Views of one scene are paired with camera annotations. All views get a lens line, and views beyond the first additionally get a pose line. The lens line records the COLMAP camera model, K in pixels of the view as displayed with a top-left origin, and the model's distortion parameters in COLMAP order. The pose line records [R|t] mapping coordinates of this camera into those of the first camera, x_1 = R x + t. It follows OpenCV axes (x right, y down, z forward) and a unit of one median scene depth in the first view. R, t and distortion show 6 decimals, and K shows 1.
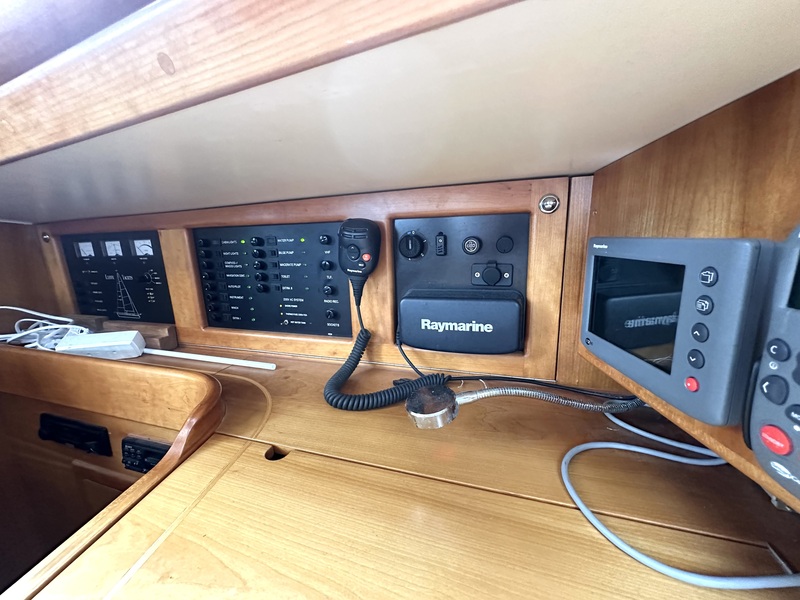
lens RADIAL K [[317.8, 0, 400.0], [0, 317.8, 300.0], [0, 0, 1]] dist [-0.002688, -0.000181]
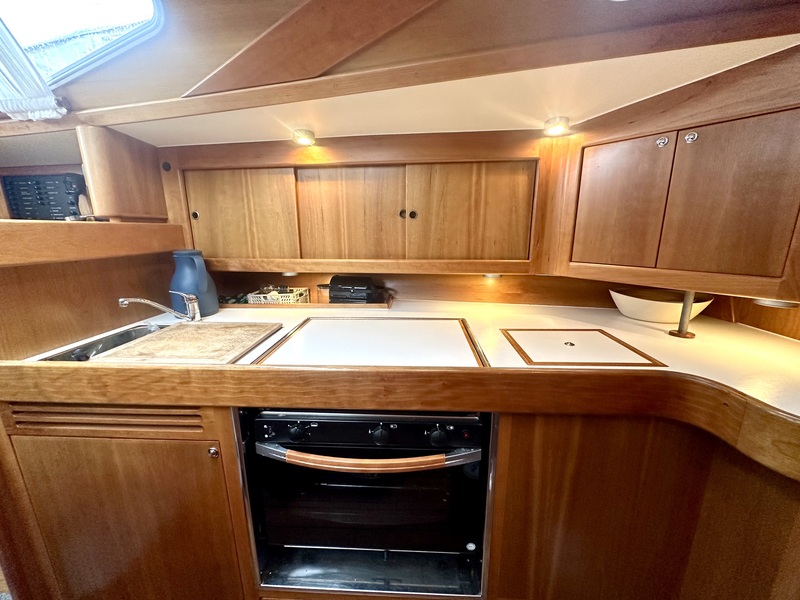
lens RADIAL K [[317.8, 0, 400.0], [0, 317.8, 300.0], [0, 0, 1]] dist [-0.002688, -0.000181]
pose [[0.966156, -0.030910, 0.256098, 1.548979], [0.027520, 0.999480, 0.016813, 0.728368], [-0.256485, -0.009196, 0.966505, -1.998443]]
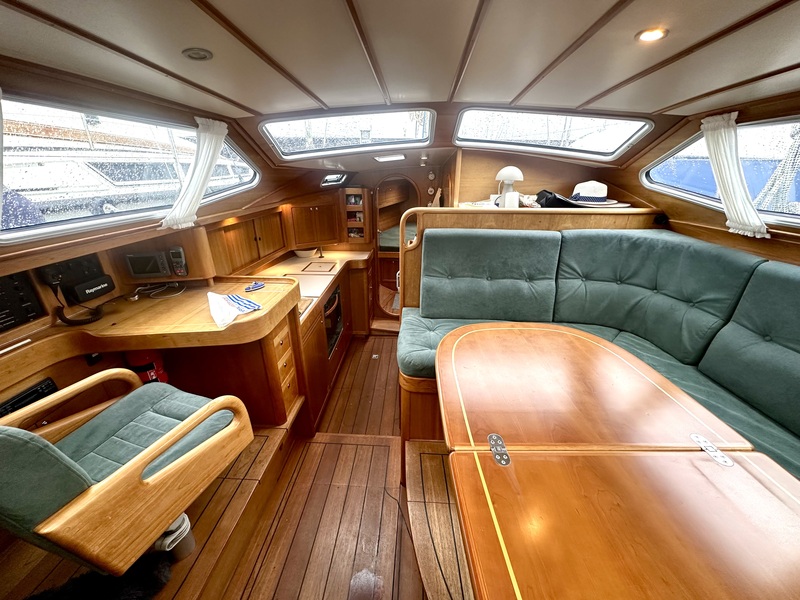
lens RADIAL K [[317.8, 0, 400.0], [0, 317.8, 300.0], [0, 0, 1]] dist [-0.002688, -0.000181]
pose [[-0.259286, -0.335829, 0.905533, -2.700987], [0.202052, 0.897989, 0.390885, -0.337151], [-0.944429, 0.284315, -0.164981, -1.006132]]
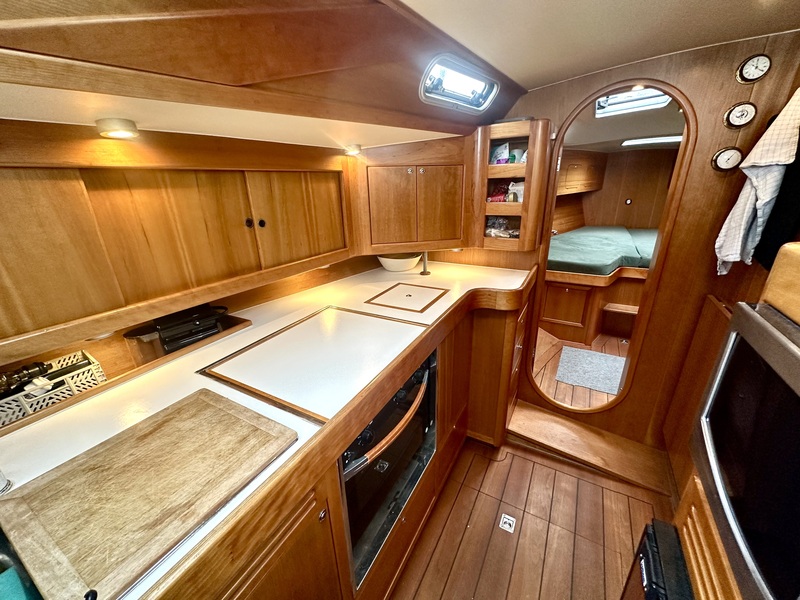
lens RADIAL K [[317.8, 0, 400.0], [0, 317.8, 300.0], [0, 0, 1]] dist [-0.002688, -0.000181]
pose [[0.200570, -0.316550, 0.927129, 0.400704], [0.220793, 0.936618, 0.272024, 0.333281], [-0.954475, 0.150144, 0.257750, -1.334130]]
